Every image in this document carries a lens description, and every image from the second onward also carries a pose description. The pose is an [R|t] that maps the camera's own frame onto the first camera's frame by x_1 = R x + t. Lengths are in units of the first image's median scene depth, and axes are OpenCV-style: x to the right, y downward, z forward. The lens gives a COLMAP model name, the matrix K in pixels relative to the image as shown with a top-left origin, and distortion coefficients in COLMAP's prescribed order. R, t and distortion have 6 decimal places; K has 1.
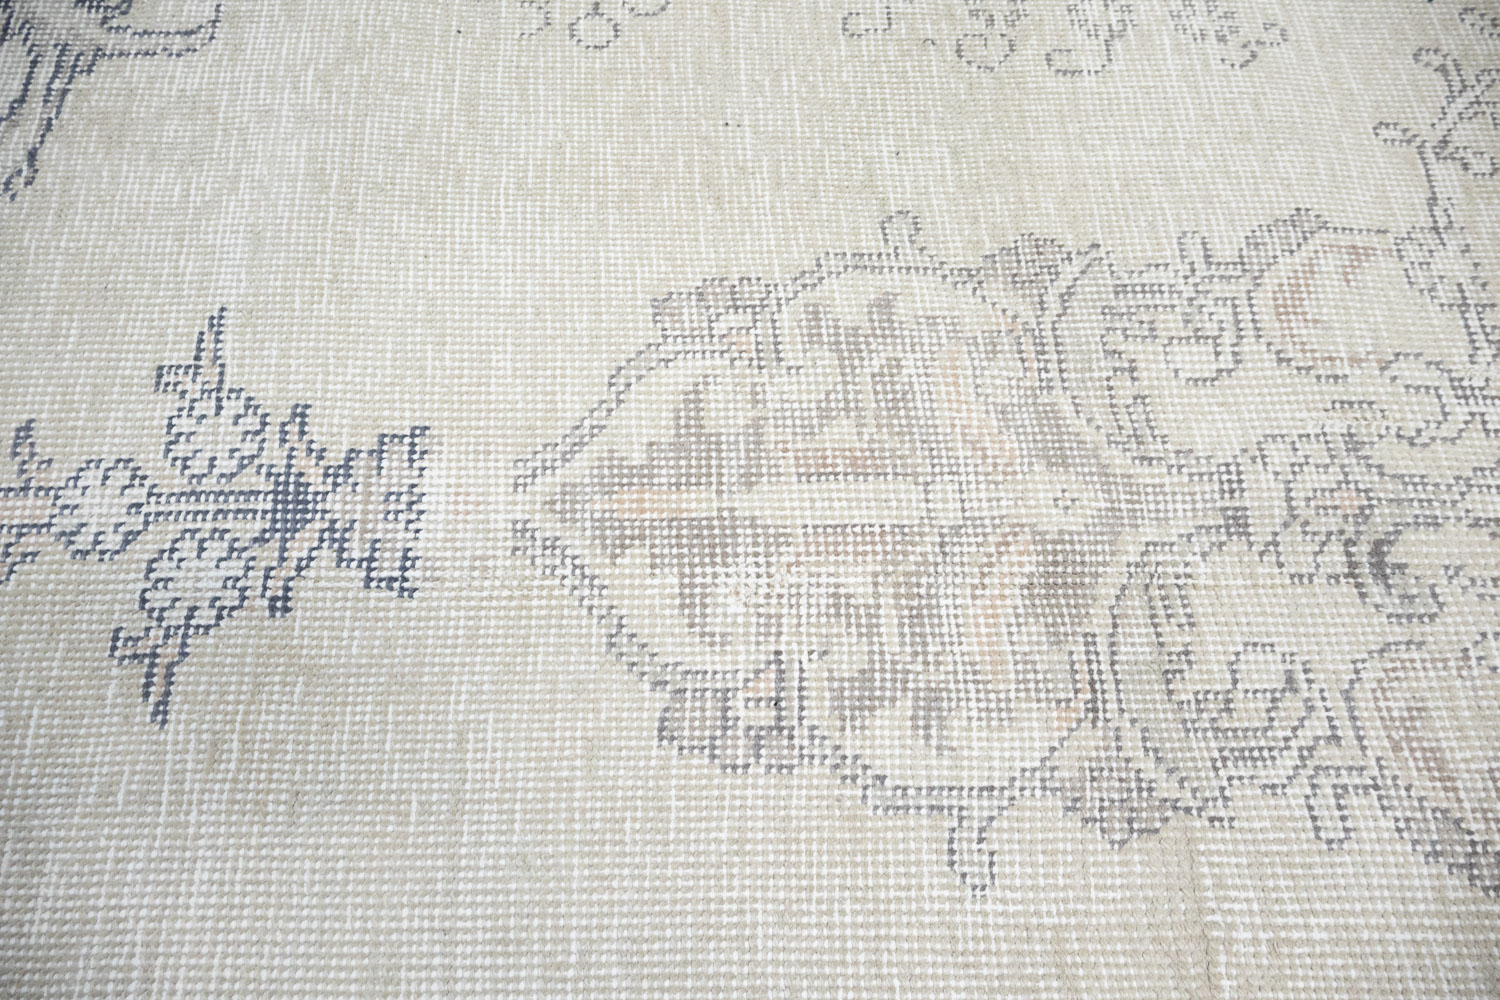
lens RADIAL K [[1244.2, 0, 746.0], [0, 1244.2, 504.8], [0, 0, 1]] dist [0.004790, -0.008582]
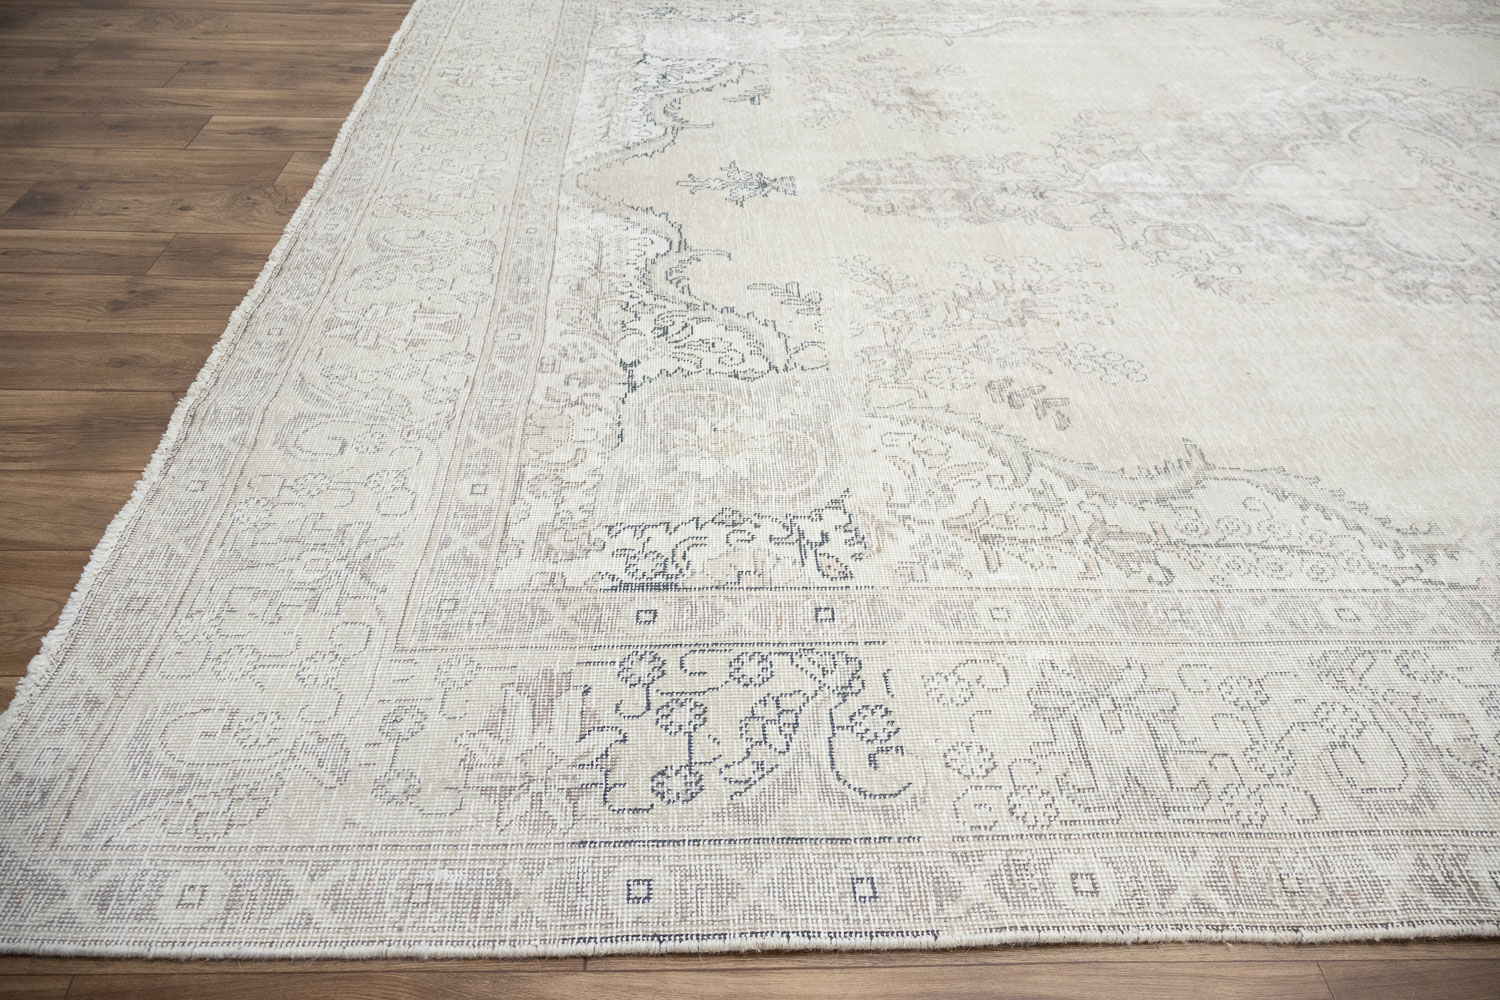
lens RADIAL K [[1244.2, 0, 742.7], [0, 1244.2, 504.3], [0, 0, 1]] dist [0.004790, -0.008582]
pose [[0.999642, -0.006618, 0.025923, -0.533821], [0.018033, 0.882423, -0.470112, 2.709369], [-0.019764, 0.470411, 0.882226, -1.963829]]
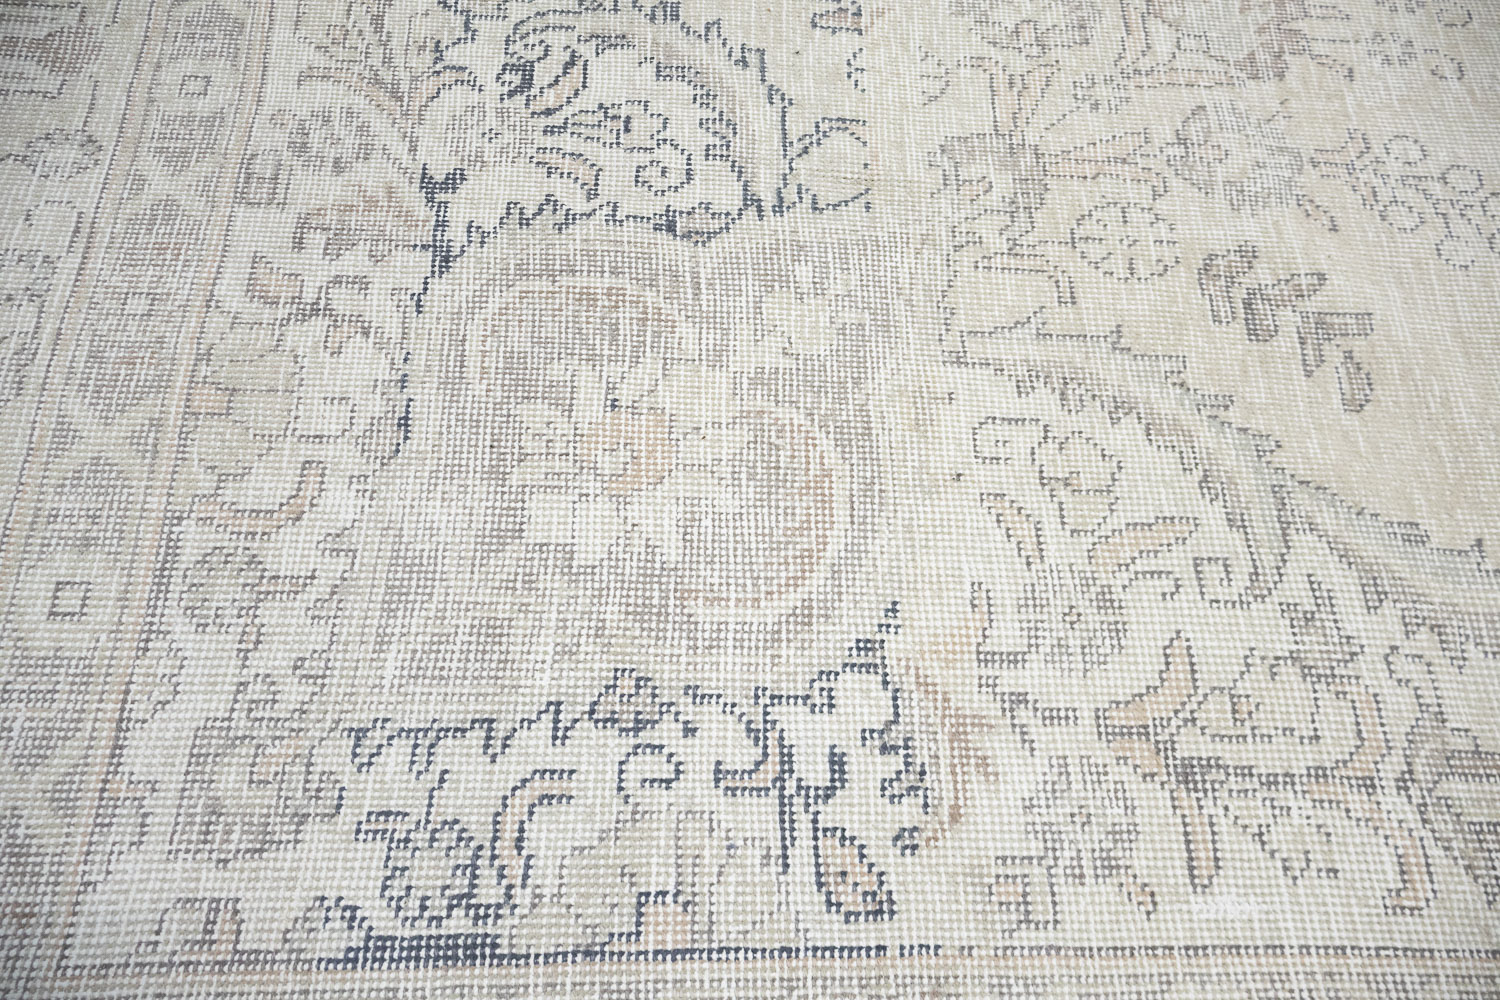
lens RADIAL K [[1244.2, 0, 748.5], [0, 1244.2, 505.9], [0, 0, 1]] dist [0.004790, -0.008582]
pose [[0.998968, 0.017326, 0.041985, -0.437141], [-0.016319, 0.999574, -0.024200, 1.385840], [-0.042386, 0.023490, 0.998825, -0.863035]]
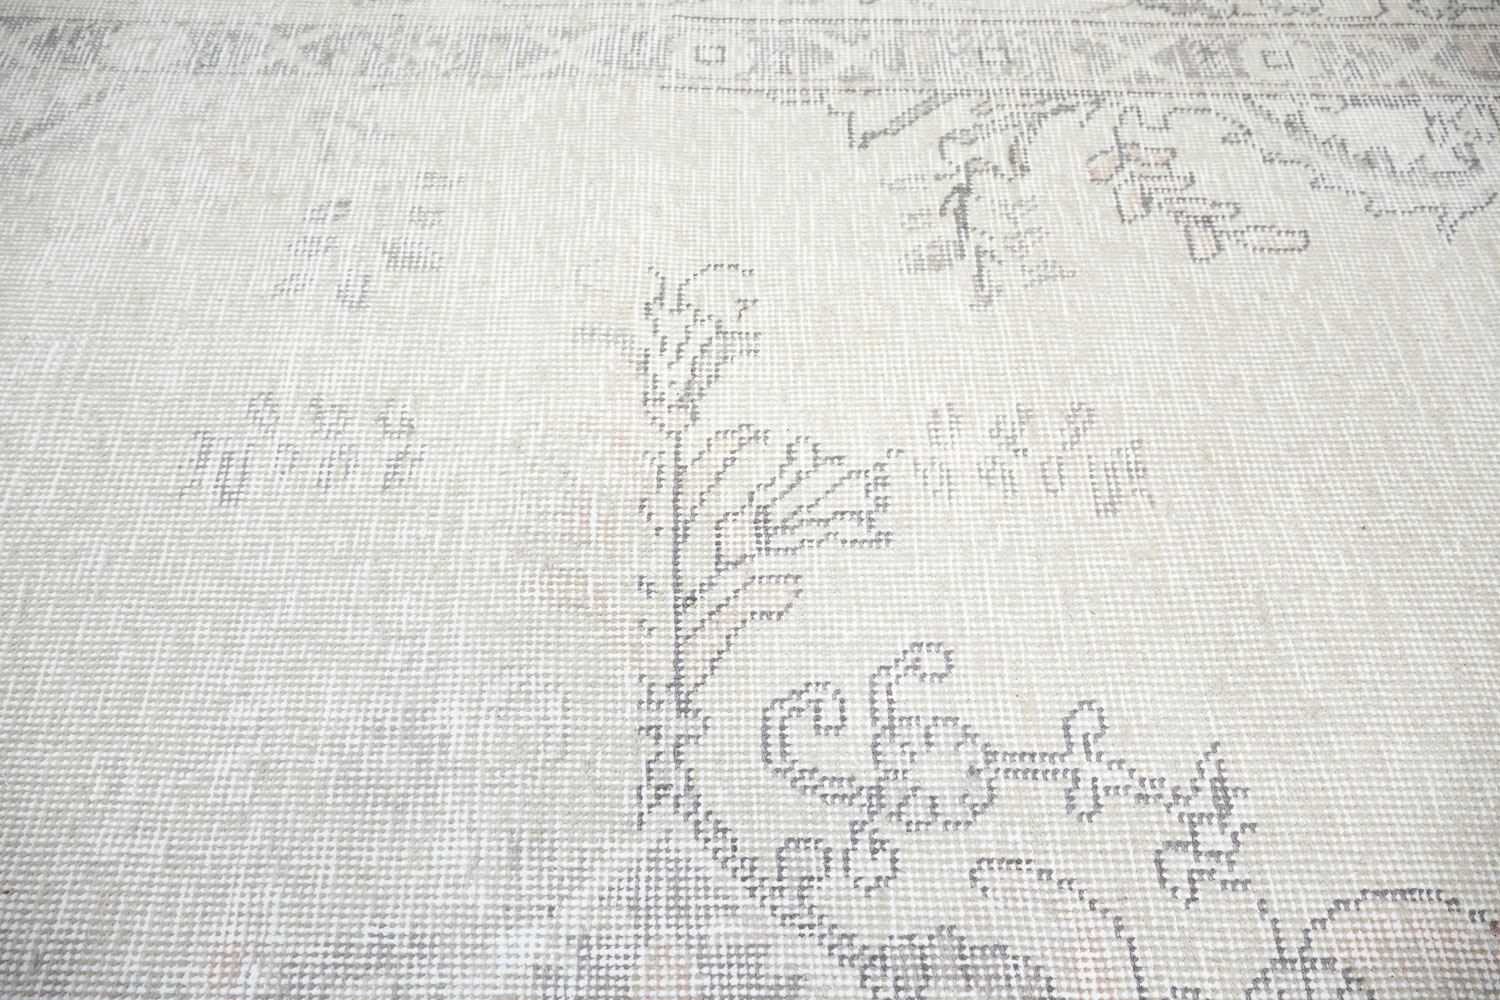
lens RADIAL K [[1244.2, 0, 746.3], [0, 1244.2, 504.8], [0, 0, 1]] dist [0.004790, -0.008582]
pose [[0.999446, 0.030006, -0.014391, 1.931322], [-0.031392, 0.993608, -0.108432, -1.153235], [0.011046, 0.108824, 0.994000, 0.526333]]
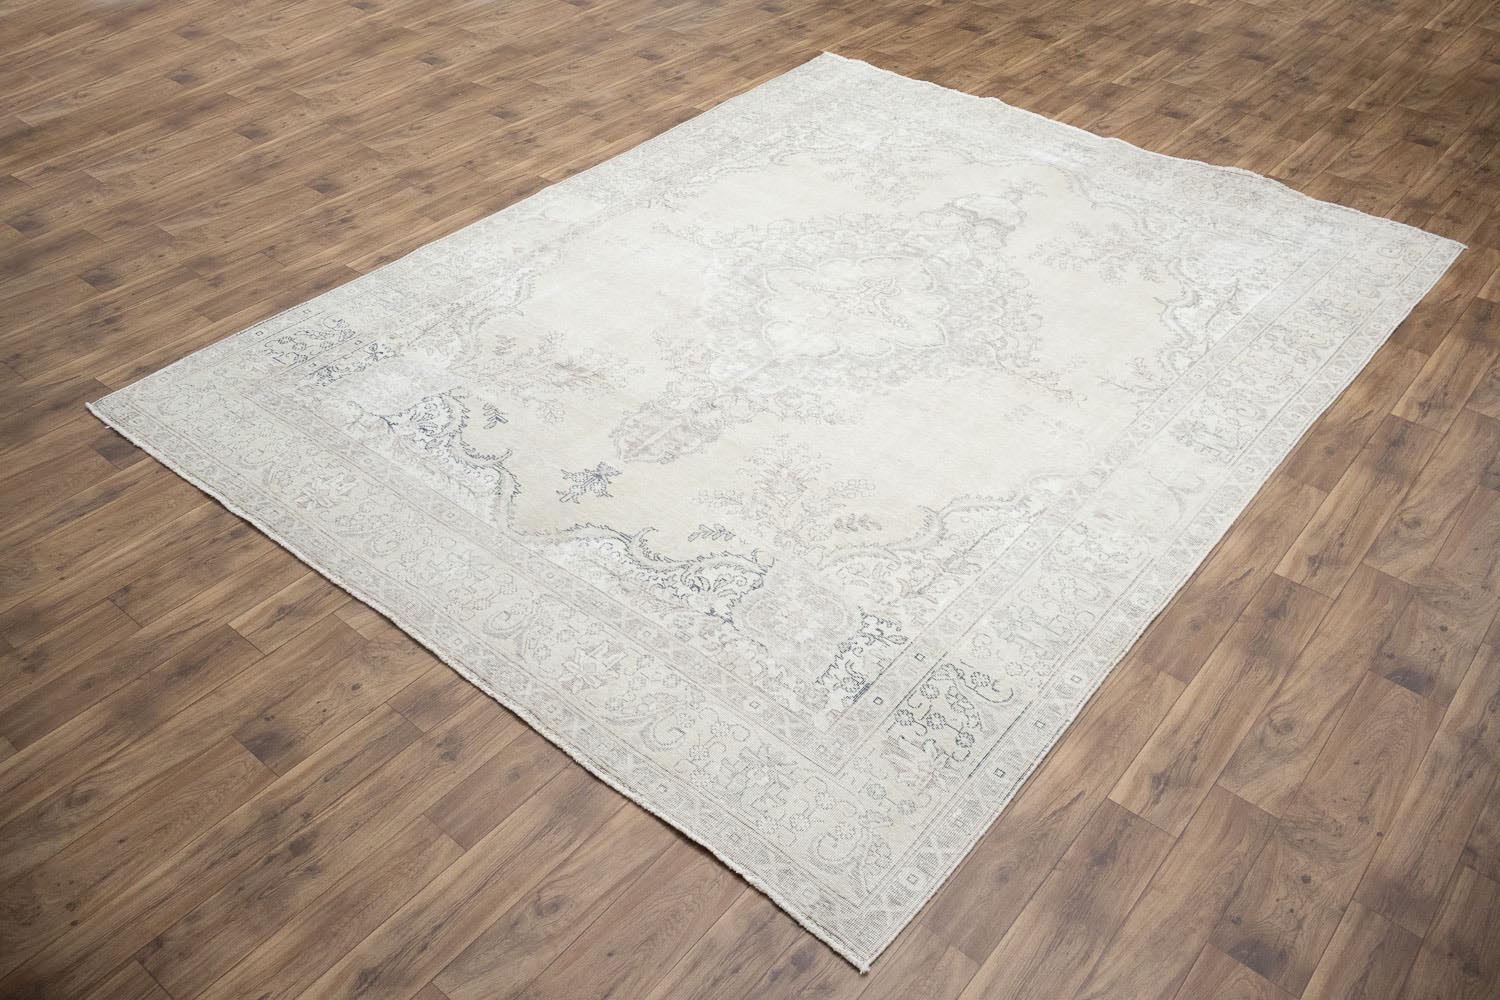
lens RADIAL K [[1244.2, 0, 738.1], [0, 1244.2, 486.8], [0, 0, 1]] dist [0.004790, -0.008582]
pose [[0.646540, -0.492806, 0.582347, -3.697028], [0.692618, 0.699176, -0.177295, 1.697367], [-0.319791, 0.517972, 0.793372, -4.358592]]
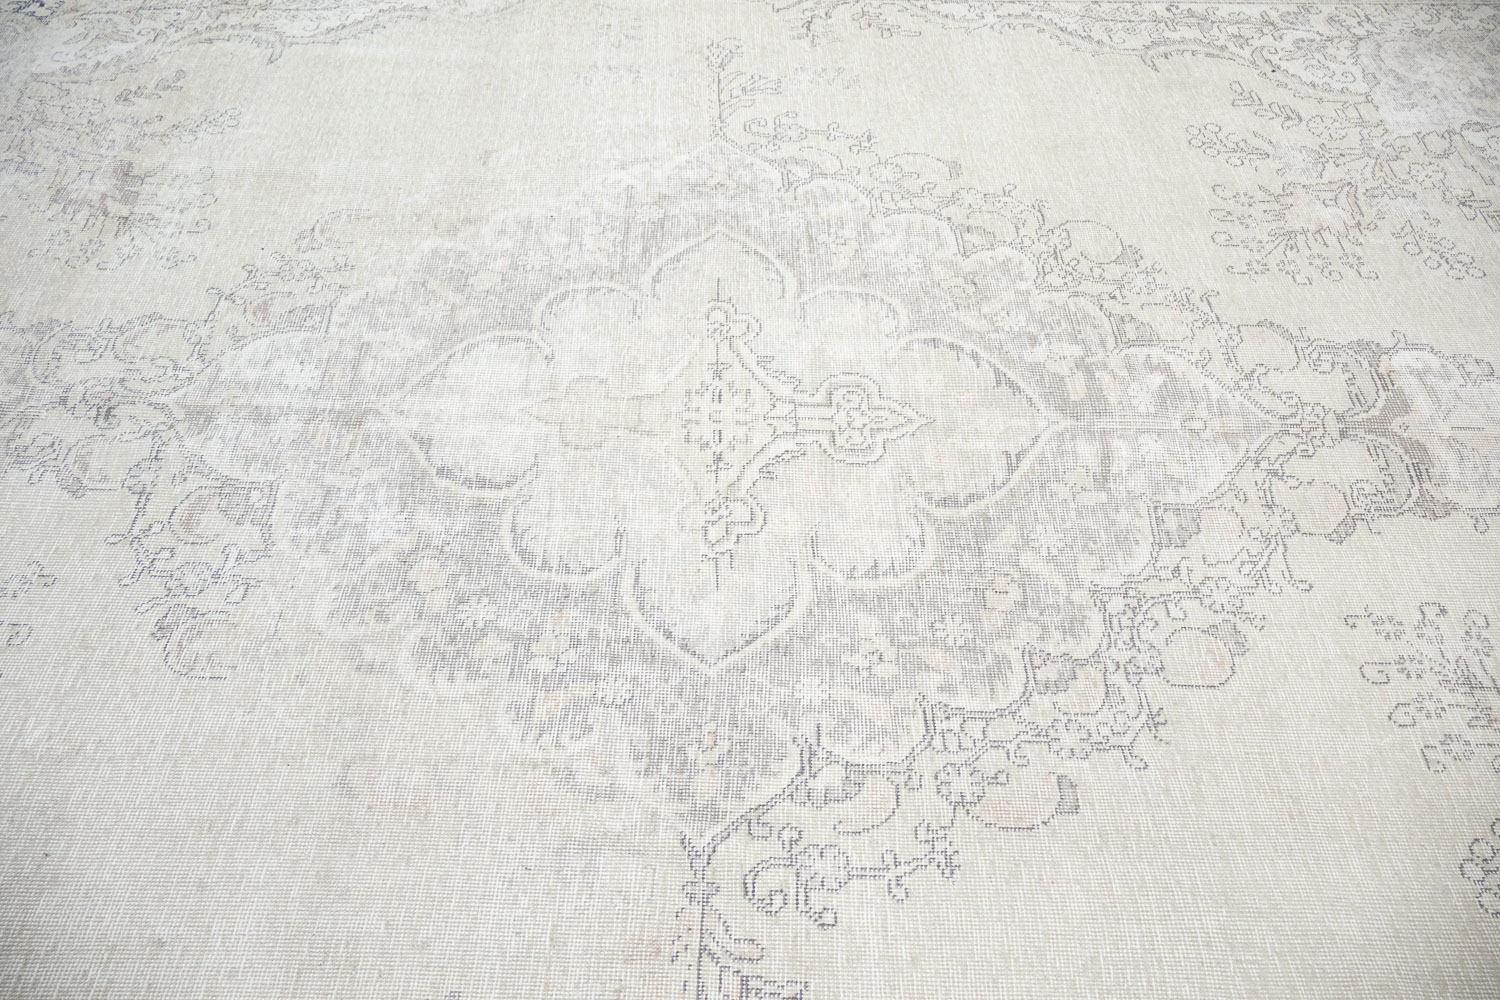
lens RADIAL K [[1244.2, 0, 740.3], [0, 1244.2, 501.8], [0, 0, 1]] dist [0.004790, -0.008582]
pose [[0.999607, 0.018608, -0.020965, 2.021850], [-0.023614, 0.961983, -0.272085, 0.983375], [0.015106, 0.272473, 0.962045, -1.678137]]
